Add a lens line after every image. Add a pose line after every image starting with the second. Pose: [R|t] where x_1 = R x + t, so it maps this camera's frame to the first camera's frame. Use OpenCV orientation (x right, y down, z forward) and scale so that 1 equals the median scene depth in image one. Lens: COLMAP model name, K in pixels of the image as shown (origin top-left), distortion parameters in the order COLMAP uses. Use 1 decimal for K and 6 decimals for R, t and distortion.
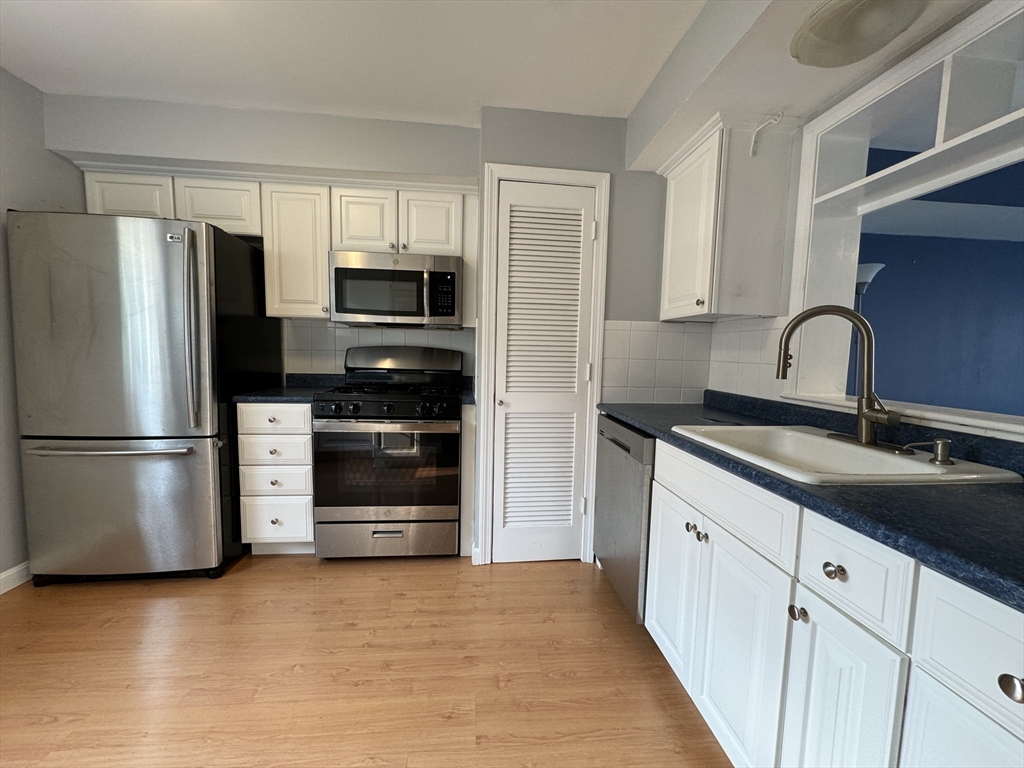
lens RADIAL K [[405.8, 0, 512.1], [0, 405.8, 382.1], [0, 0, 1]] dist [-0.003749, -0.000687]
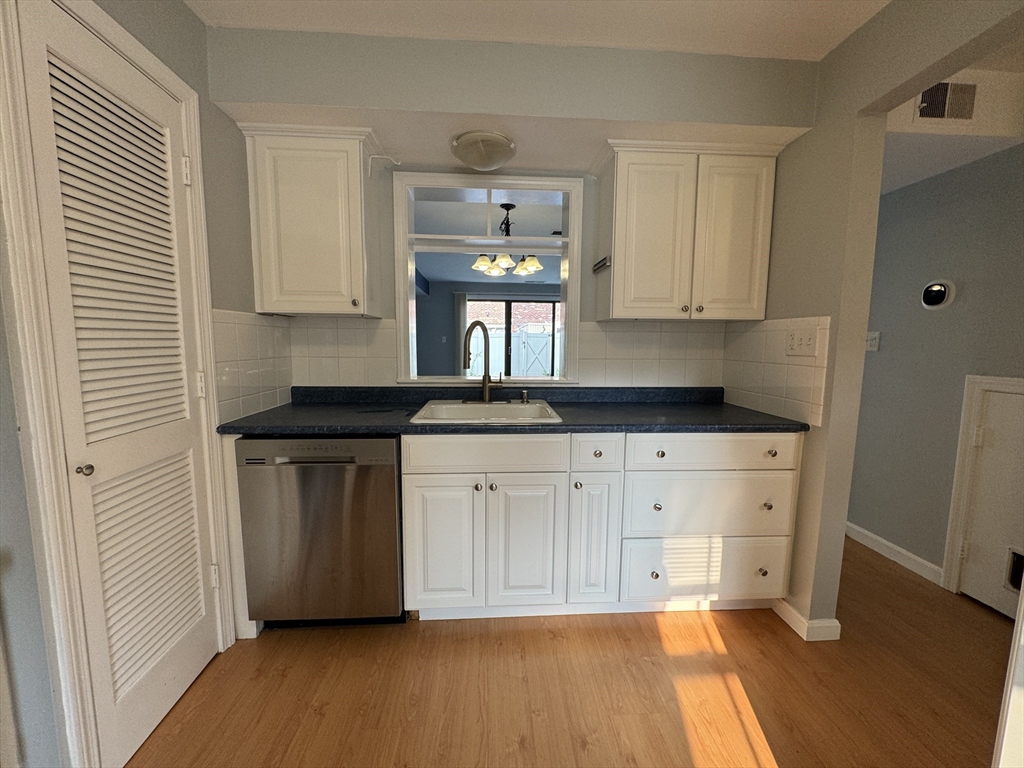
lens RADIAL K [[405.8, 0, 510.1], [0, 405.8, 382.6], [0, 0, 1]] dist [-0.003749, -0.000687]
pose [[0.034627, -0.121889, 0.991940, -0.718264], [0.069598, 0.990419, 0.119273, -0.112181], [-0.996974, 0.064907, 0.042778, 0.709802]]
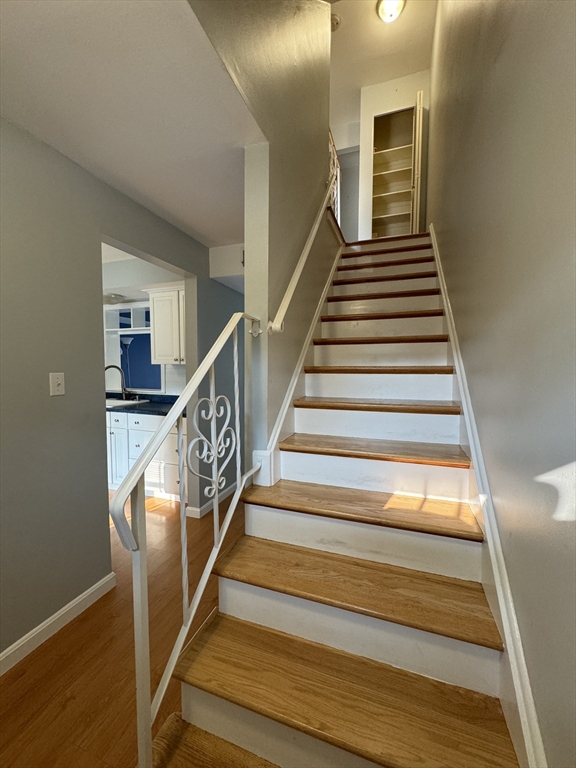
lens RADIAL K [[304.3, 0, 287.6], [0, 304.3, 383.6], [0, 0, 1]] dist [-0.003749, -0.000687]
pose [[0.418732, -0.077316, 0.904813, -1.004268], [0.079306, 0.995676, 0.048379, -0.023997], [-0.904641, 0.051499, 0.423052, -1.497406]]
